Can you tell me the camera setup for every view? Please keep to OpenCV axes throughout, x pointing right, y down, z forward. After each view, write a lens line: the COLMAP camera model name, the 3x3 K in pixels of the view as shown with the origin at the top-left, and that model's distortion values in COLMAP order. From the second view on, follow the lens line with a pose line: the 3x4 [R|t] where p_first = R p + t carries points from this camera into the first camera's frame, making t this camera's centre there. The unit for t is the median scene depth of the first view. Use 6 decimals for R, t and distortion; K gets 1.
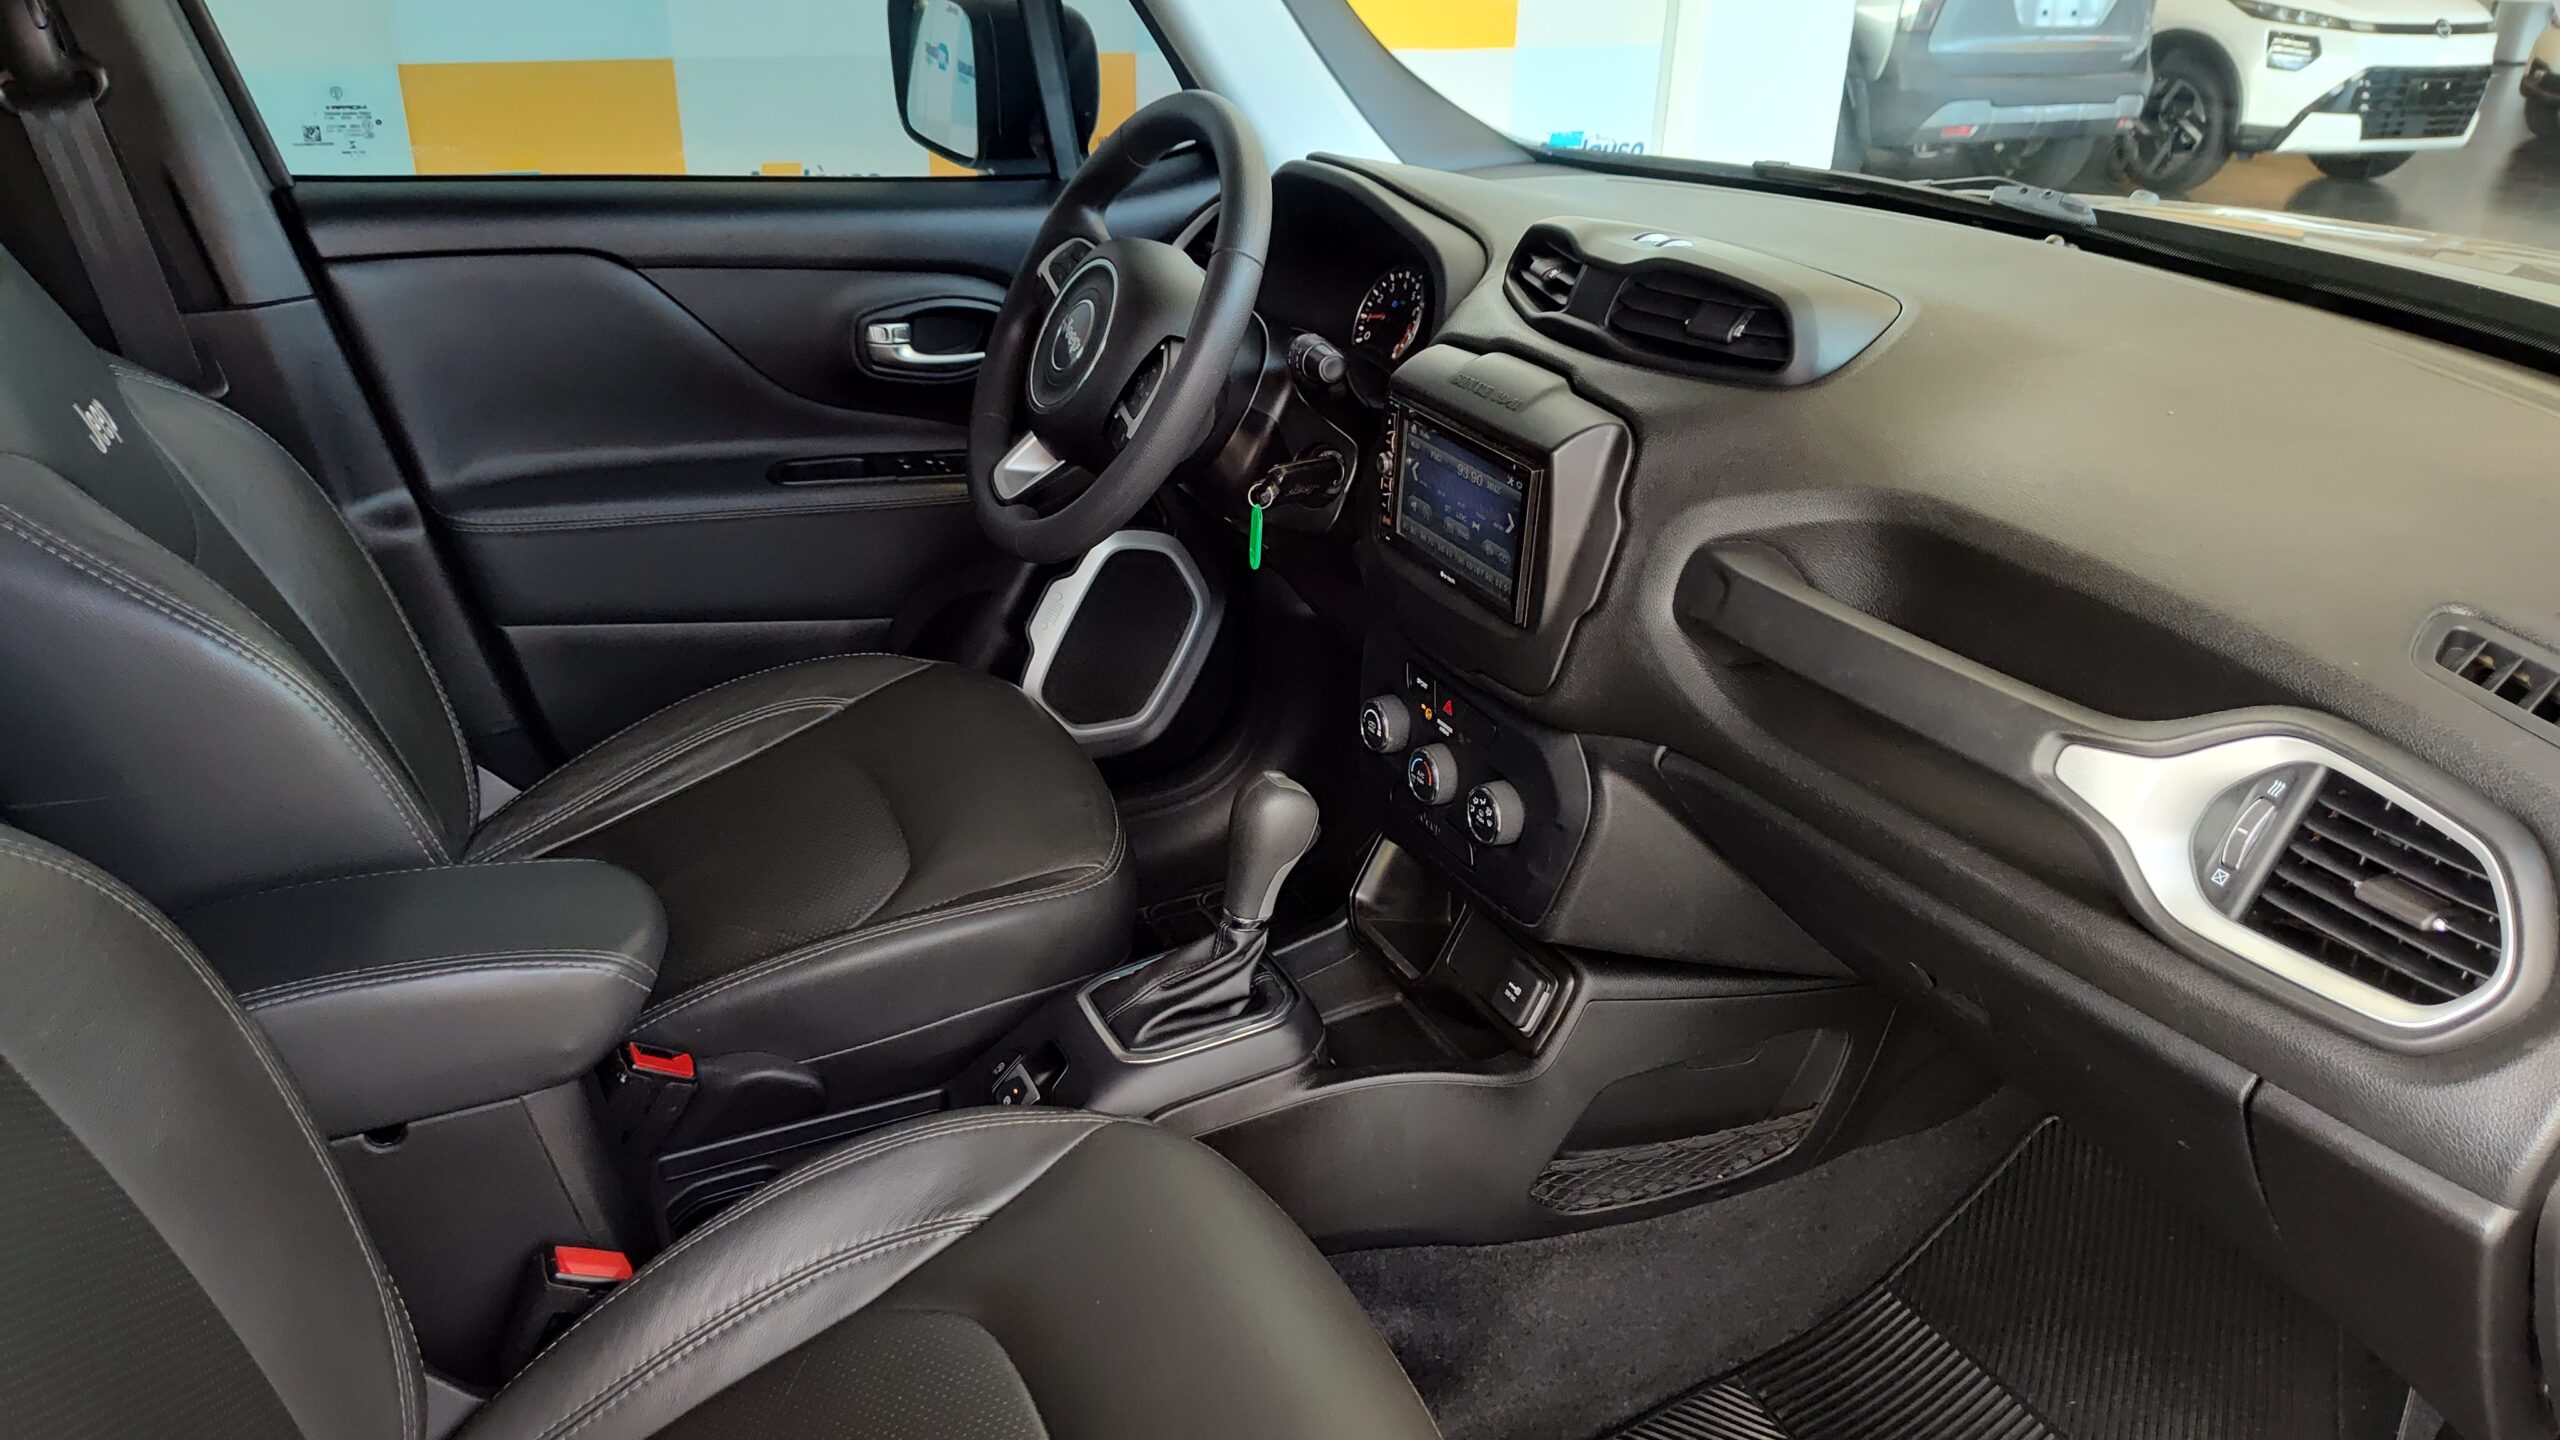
lens RADIAL K [[1773.3, 0, 1265.9], [0, 1773.3, 726.3], [0, 0, 1]] dist [0.036022, -0.067278]
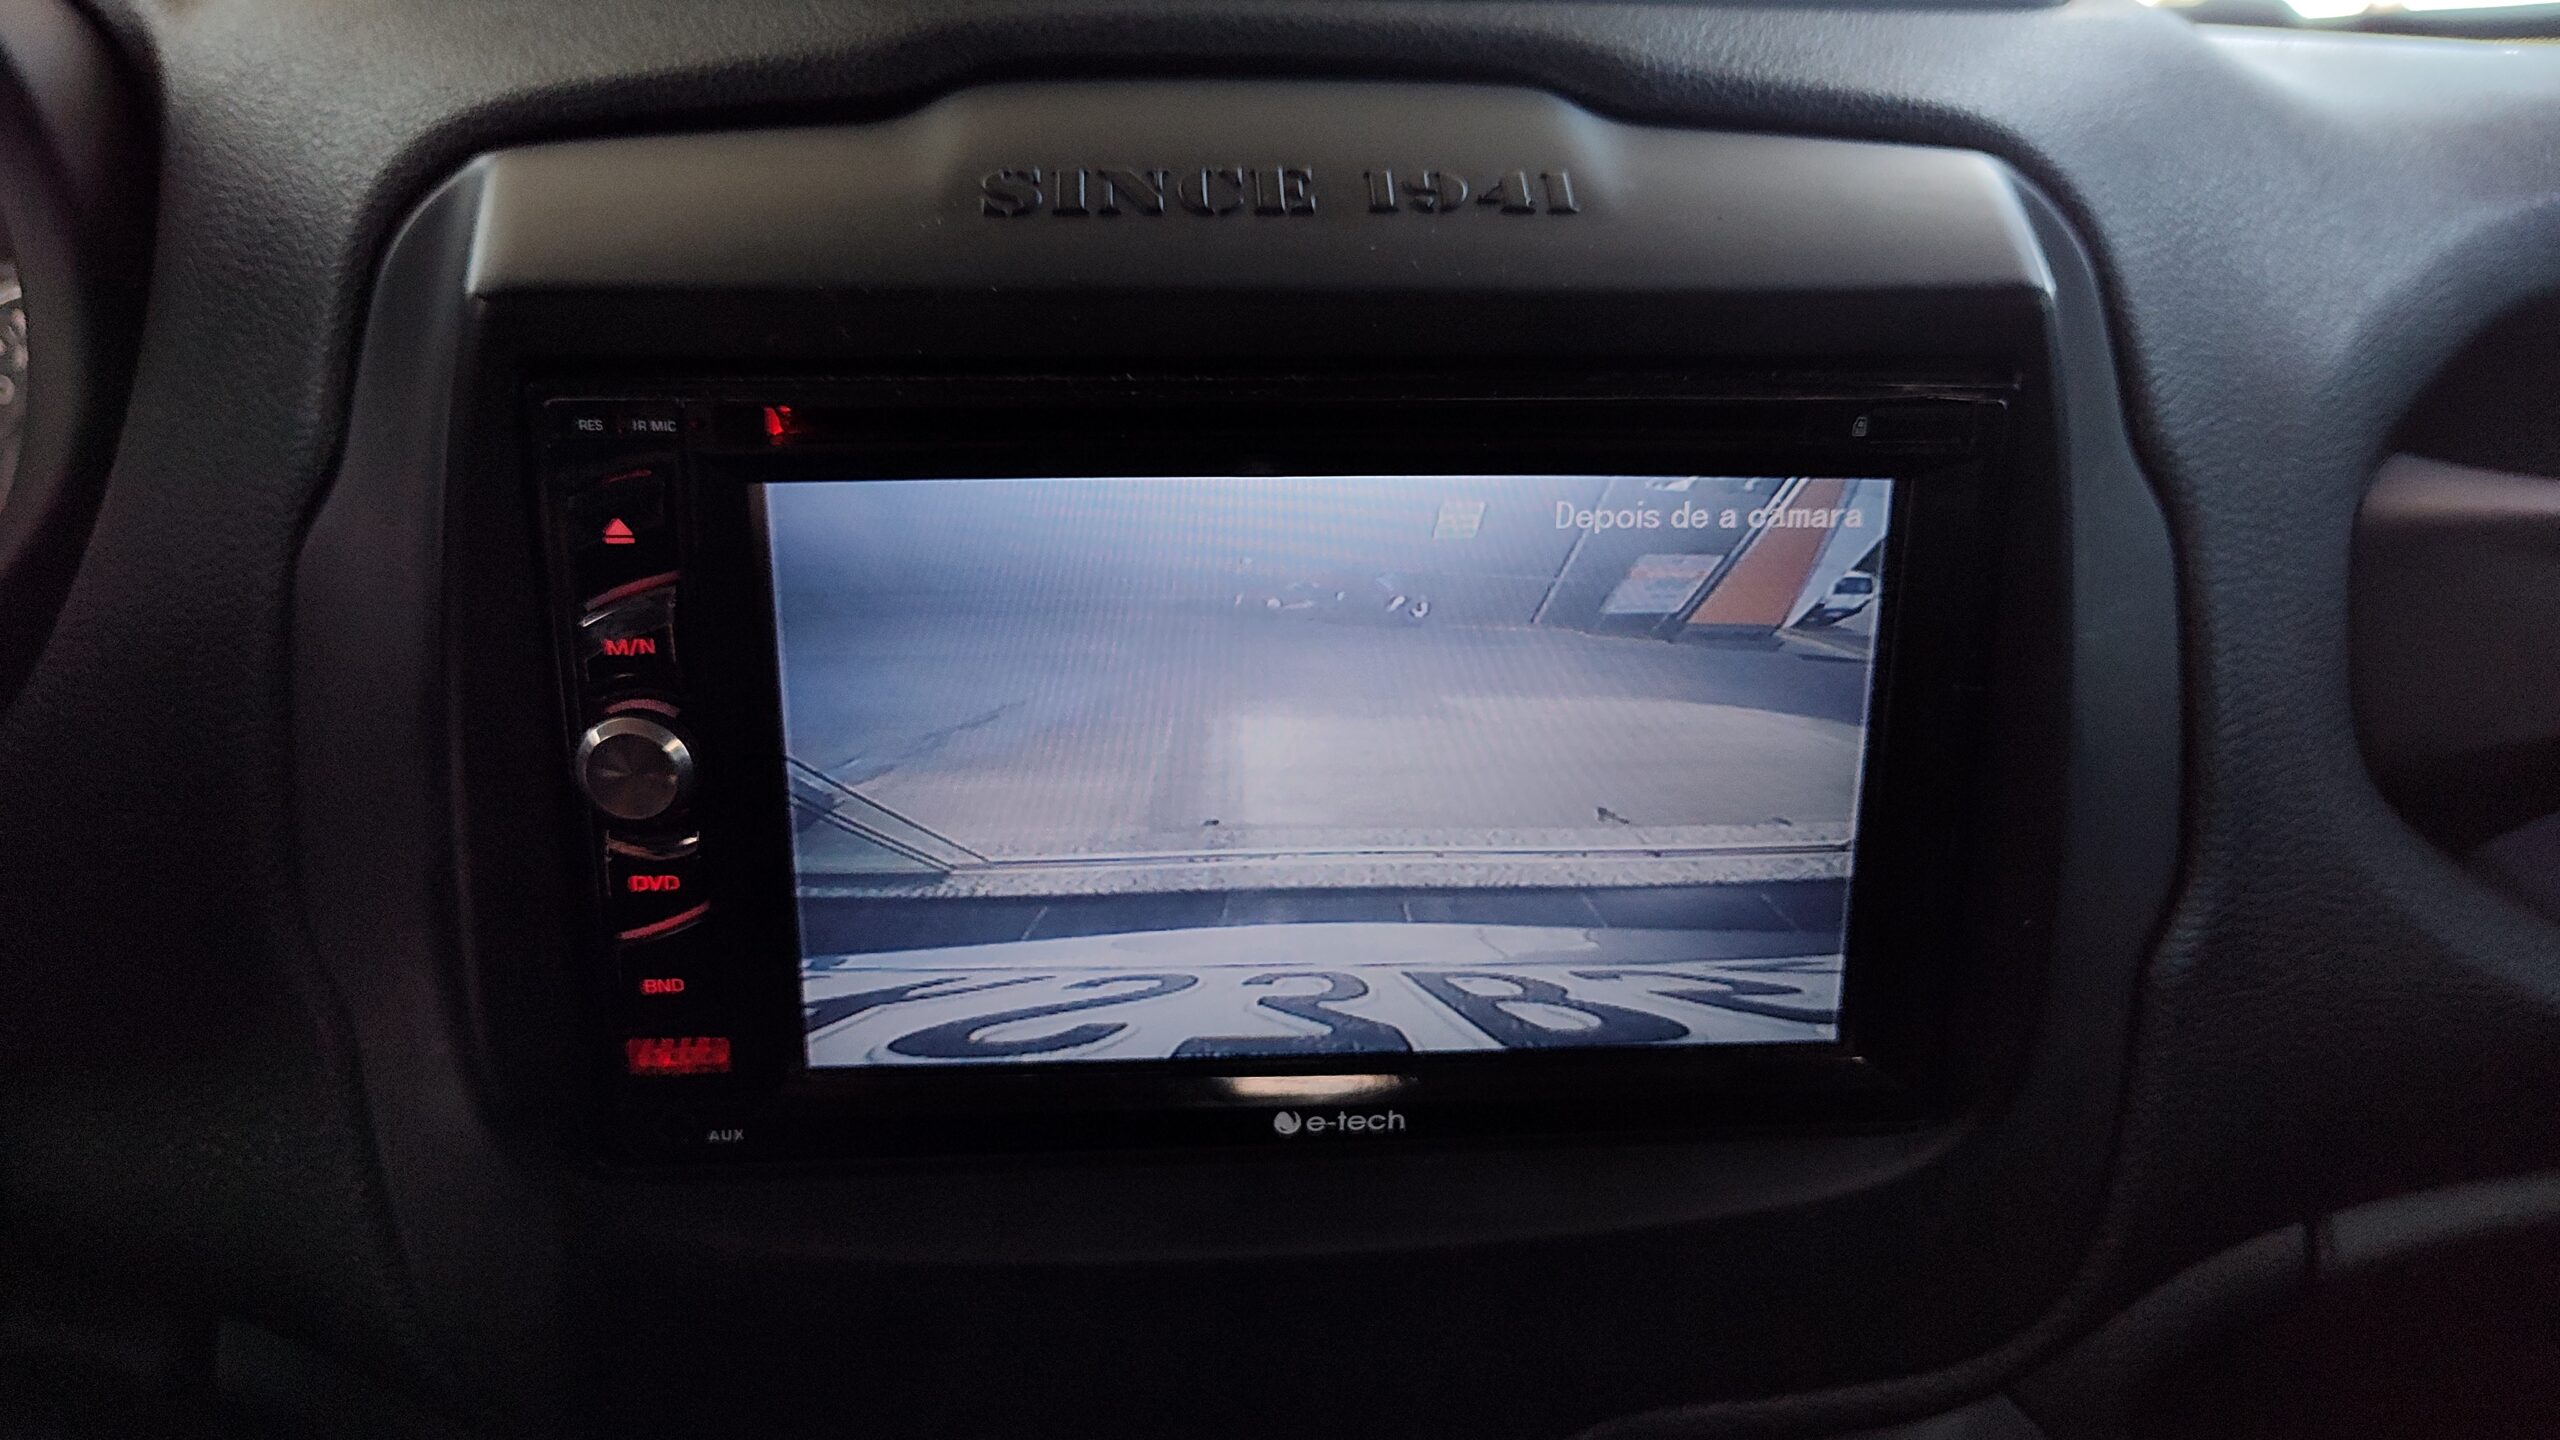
lens RADIAL K [[1786.7, 0, 1287.2], [0, 1786.7, 721.8], [0, 0, 1]] dist [-0.001671, -0.007615]
pose [[0.370086, -0.293158, 0.881530, -0.068257], [0.401240, 0.906275, 0.132937, -0.155587], [-0.837880, 0.304506, 0.453026, 0.897715]]
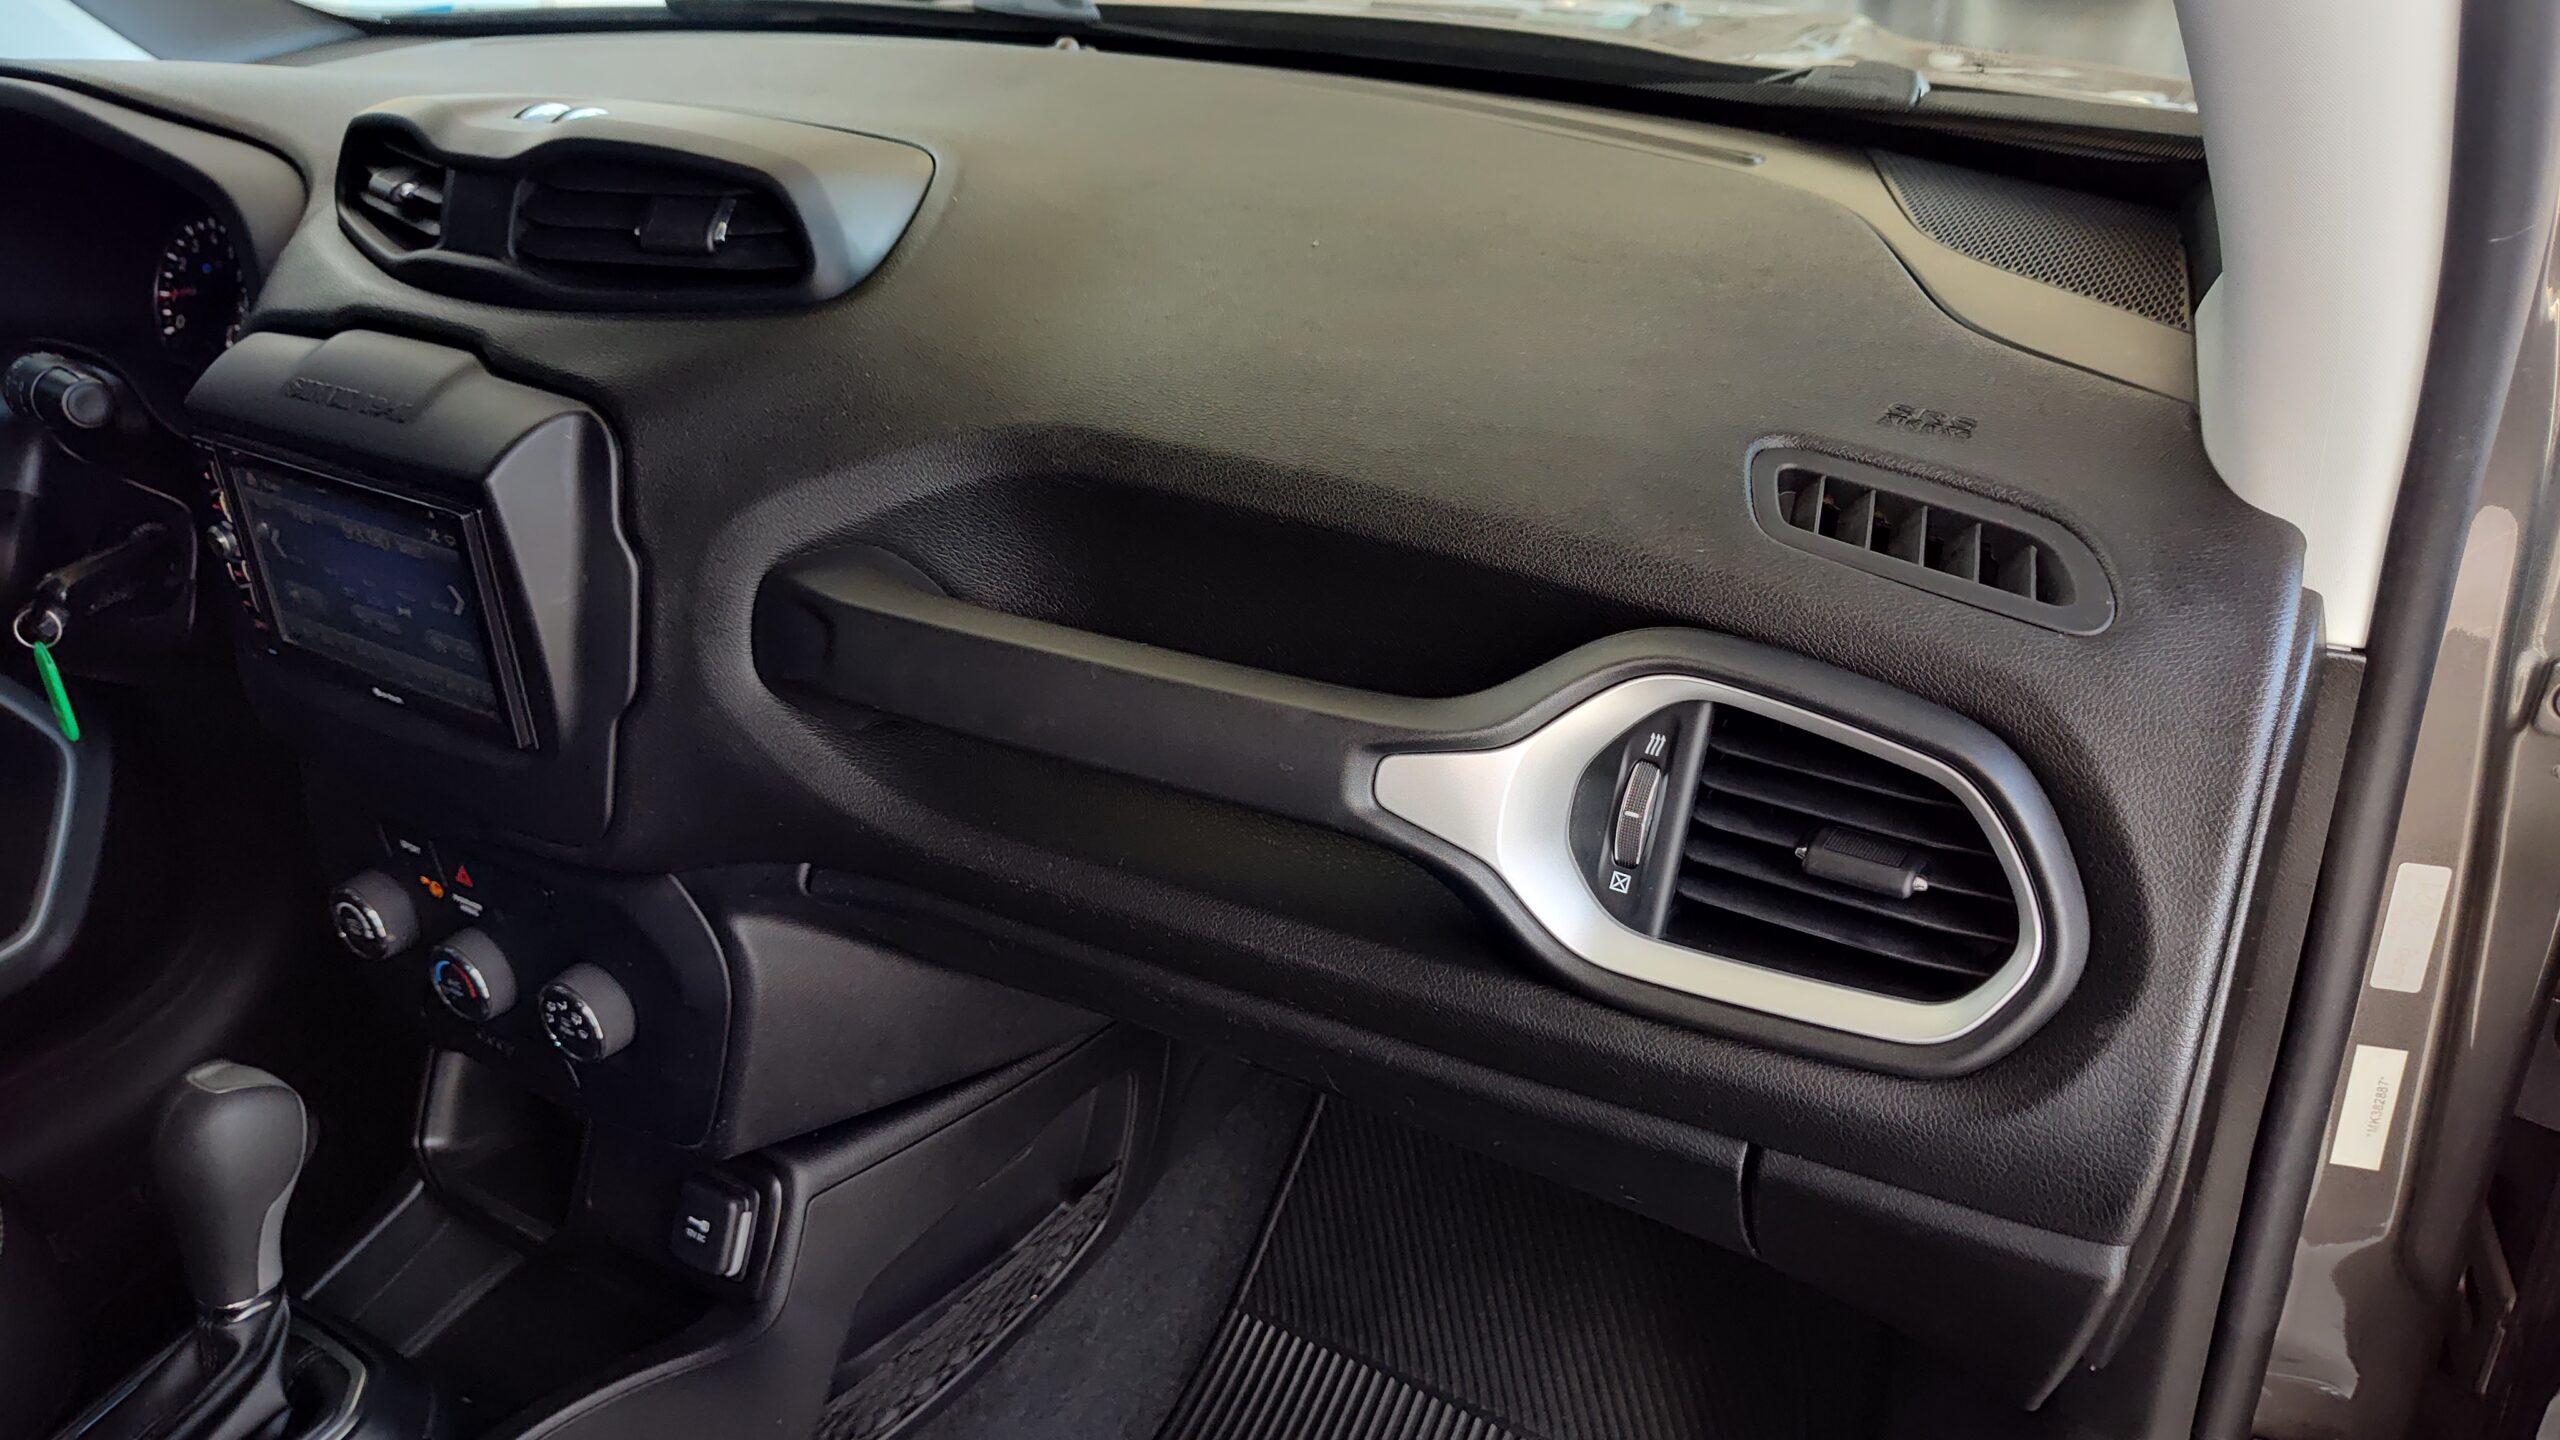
lens RADIAL K [[1751.7, 0, 1280.0], [0, 1751.7, 720.0], [0, 0, 1]] dist [0.050428, -0.093406]
pose [[0.836531, -0.302431, 0.456893, 0.078676], [0.269966, 0.953128, 0.136619, -0.075997], [-0.476796, 0.009060, 0.878968, 0.300099]]
